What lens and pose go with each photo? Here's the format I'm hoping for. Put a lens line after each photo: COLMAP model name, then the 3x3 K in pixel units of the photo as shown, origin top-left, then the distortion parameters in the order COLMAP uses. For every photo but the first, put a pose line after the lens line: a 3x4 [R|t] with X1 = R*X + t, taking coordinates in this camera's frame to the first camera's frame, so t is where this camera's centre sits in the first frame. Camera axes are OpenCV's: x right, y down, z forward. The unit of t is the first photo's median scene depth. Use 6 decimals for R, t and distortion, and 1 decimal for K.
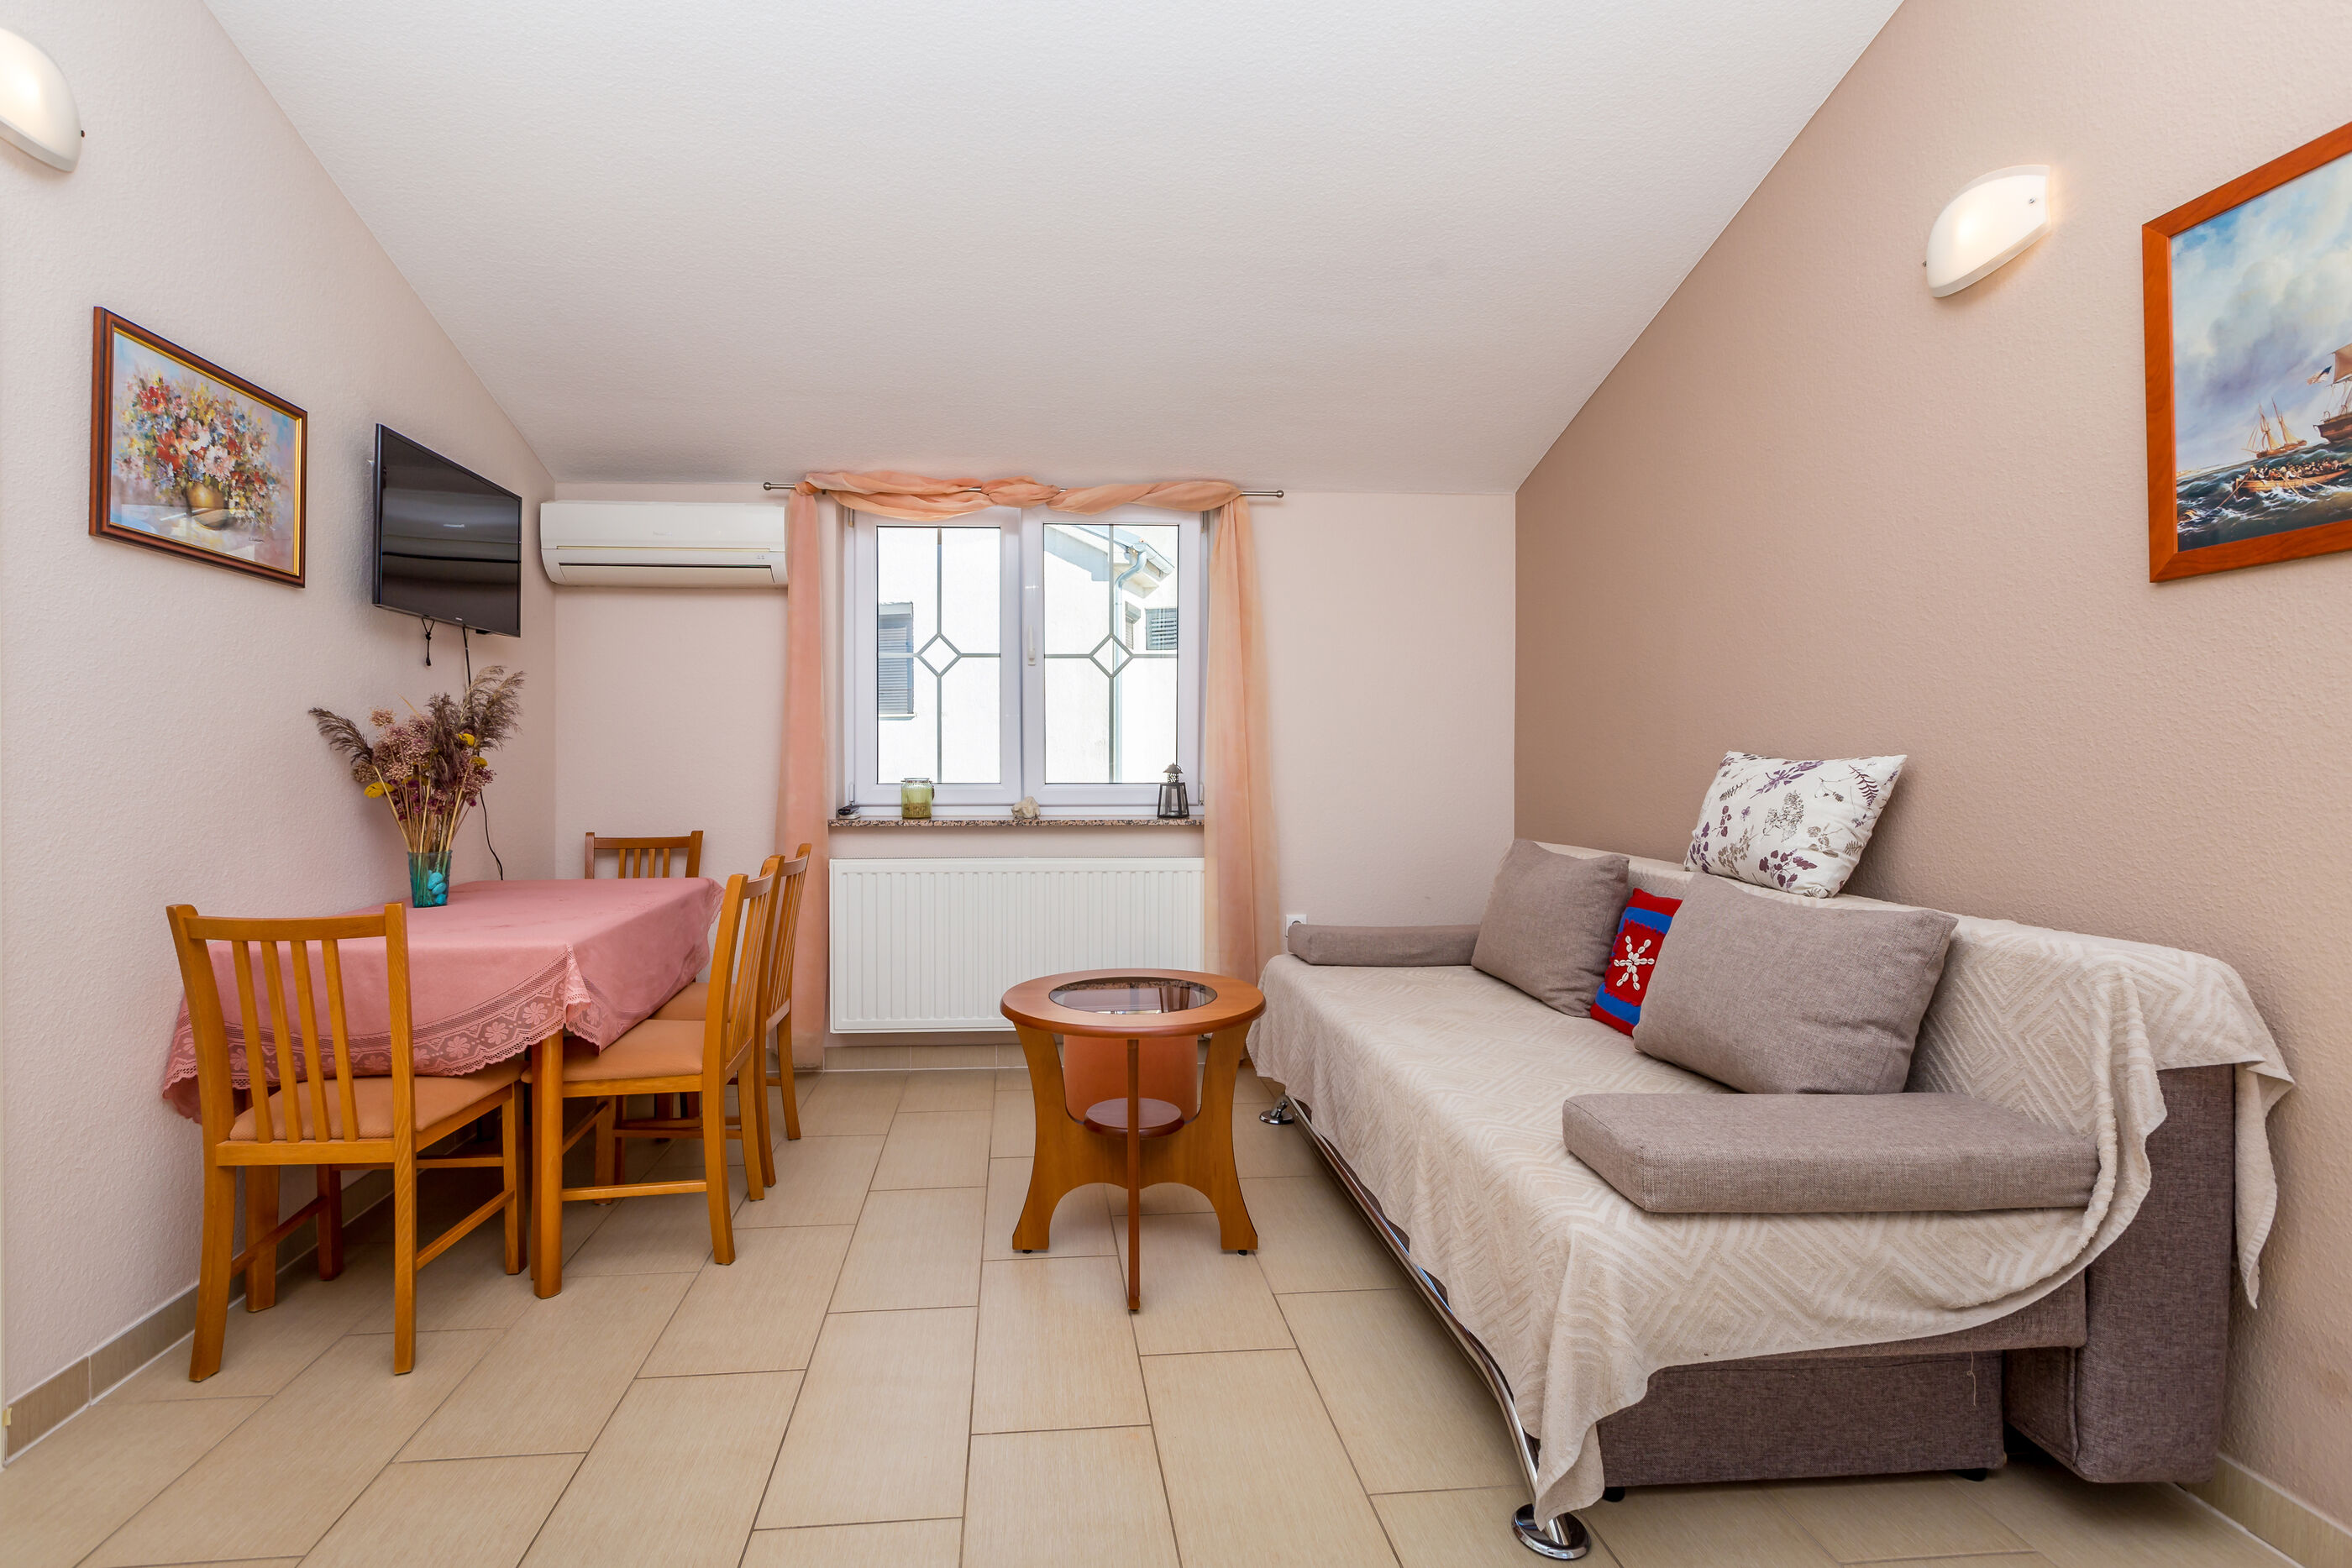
lens RADIAL K [[1079.3, 0, 1167.3], [0, 1079.3, 749.4], [0, 0, 1]] dist [0.001118, 0.000069]
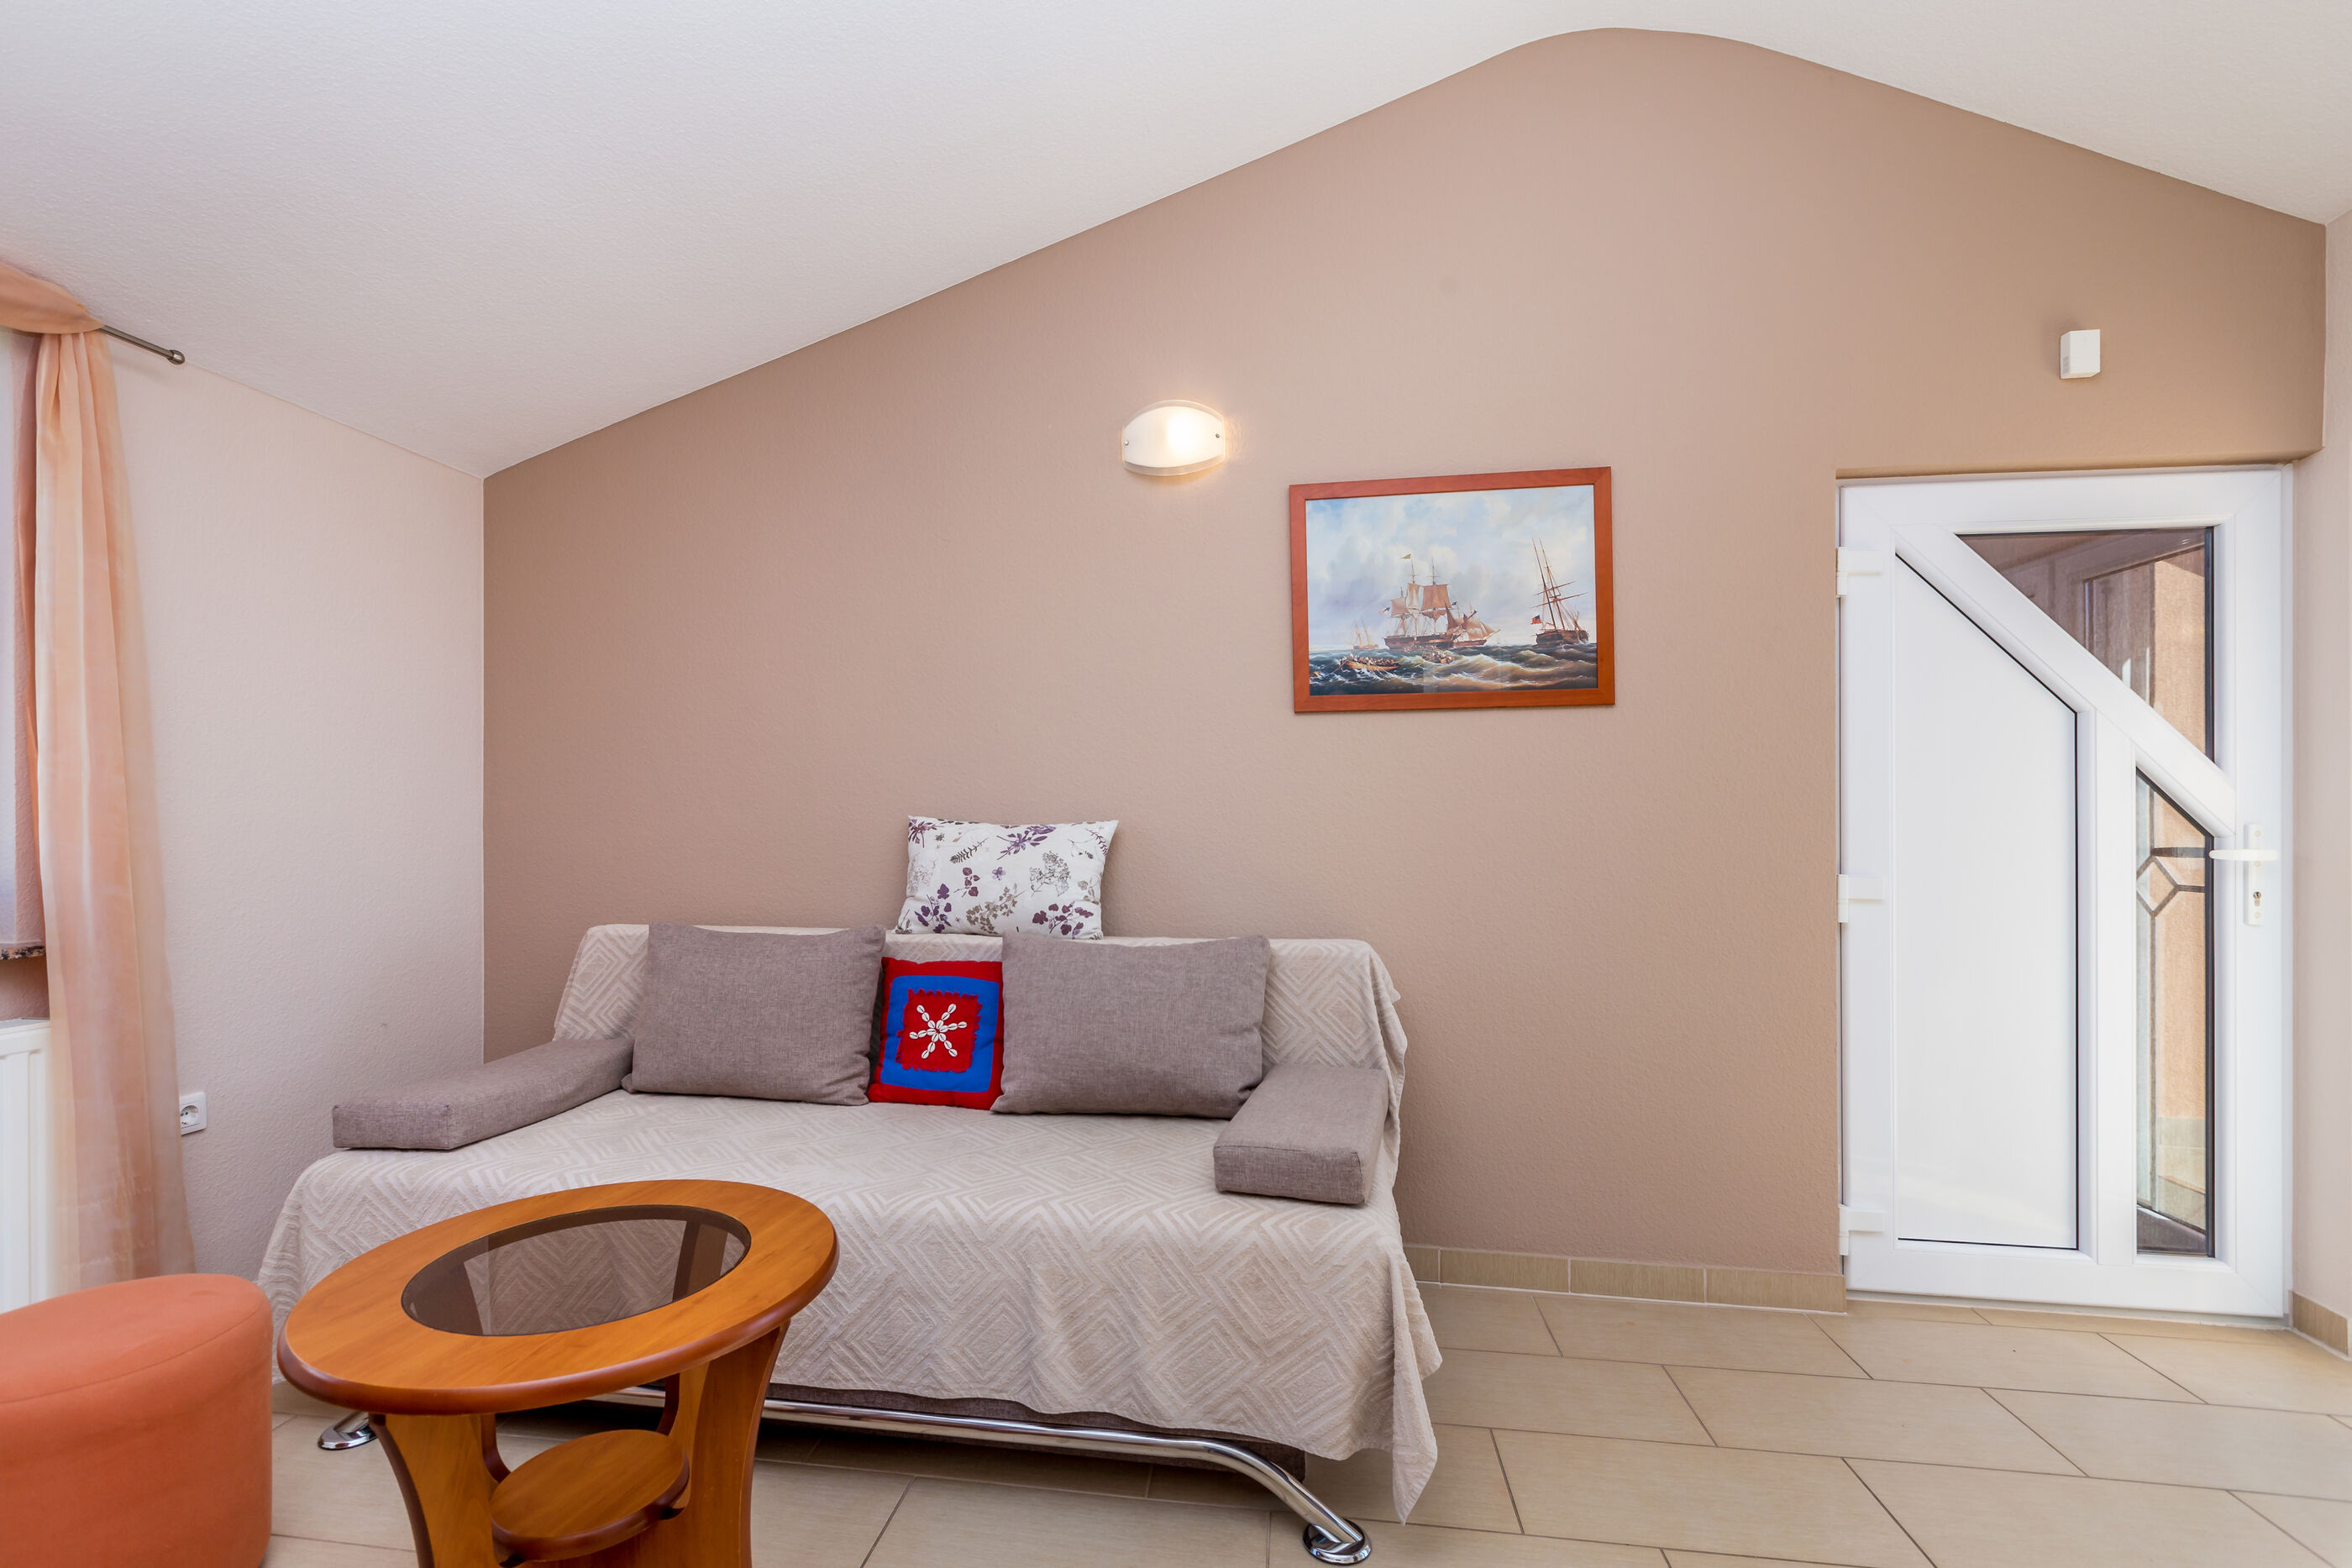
lens RADIAL K [[1044.3, 0, 1167.2], [0, 1044.3, 810.5], [0, 0, 1]] dist [-0.001932, -0.000194]
pose [[0.264354, 0.005592, 0.964409, -0.476193], [-0.008710, 0.999956, -0.003410, -0.002623], [-0.964386, -0.007499, 0.264392, 0.597954]]
